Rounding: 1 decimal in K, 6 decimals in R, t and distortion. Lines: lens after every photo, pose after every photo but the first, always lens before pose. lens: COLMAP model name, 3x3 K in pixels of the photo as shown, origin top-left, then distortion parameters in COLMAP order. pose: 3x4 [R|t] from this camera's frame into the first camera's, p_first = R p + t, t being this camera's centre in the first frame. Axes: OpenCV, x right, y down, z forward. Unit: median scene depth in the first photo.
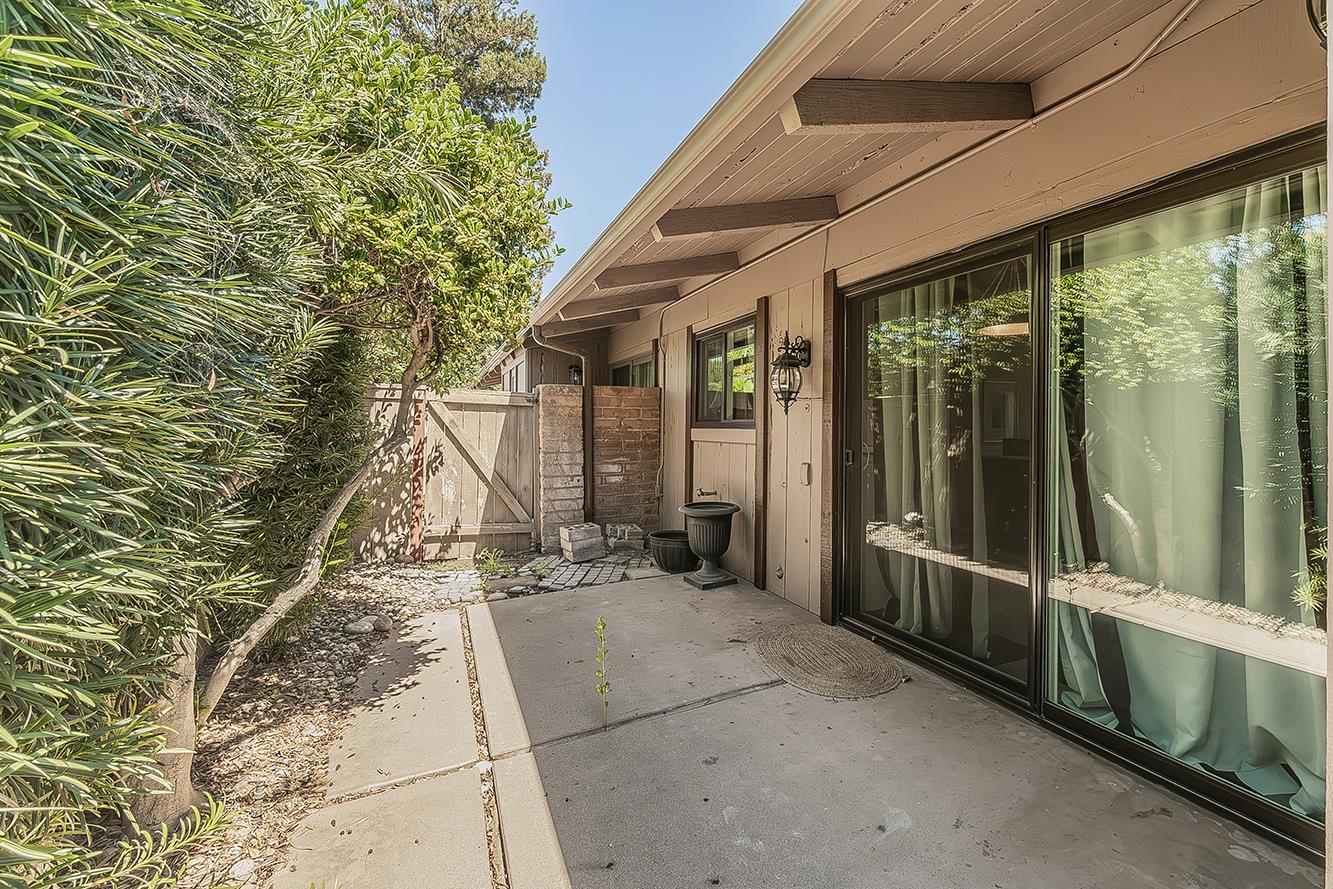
lens RADIAL K [[583.8, 0, 667.0], [0, 583.8, 423.0], [0, 0, 1]] dist [0.000774, -0.000665]
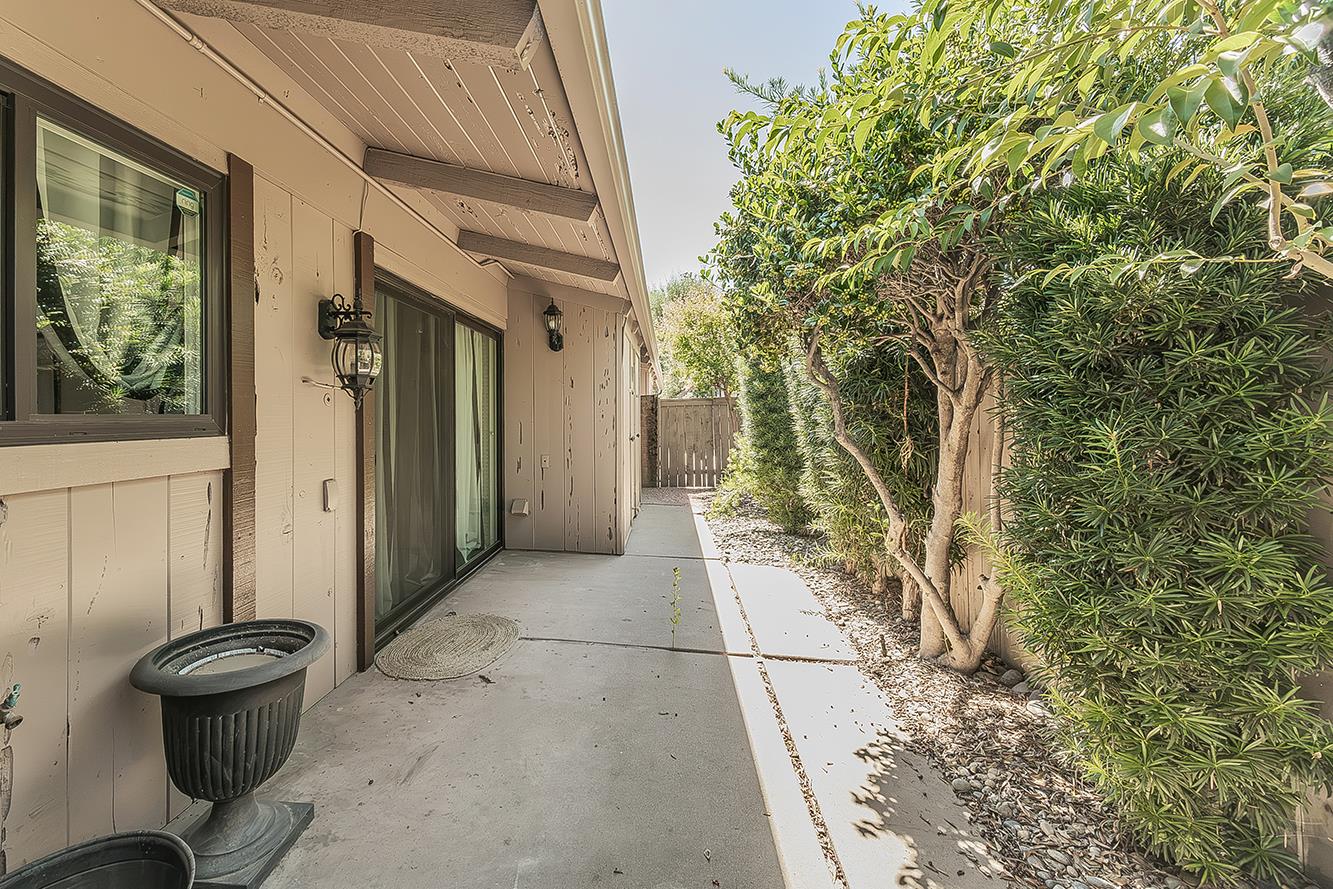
lens RADIAL K [[583.8, 0, 667.0], [0, 583.8, 423.0], [0, 0, 1]] dist [0.000774, -0.000665]
pose [[-0.930713, -0.015546, 0.365420, -0.440043], [-0.013342, 0.999874, 0.008556, -0.012965], [-0.365507, 0.003088, -0.930803, 1.724726]]
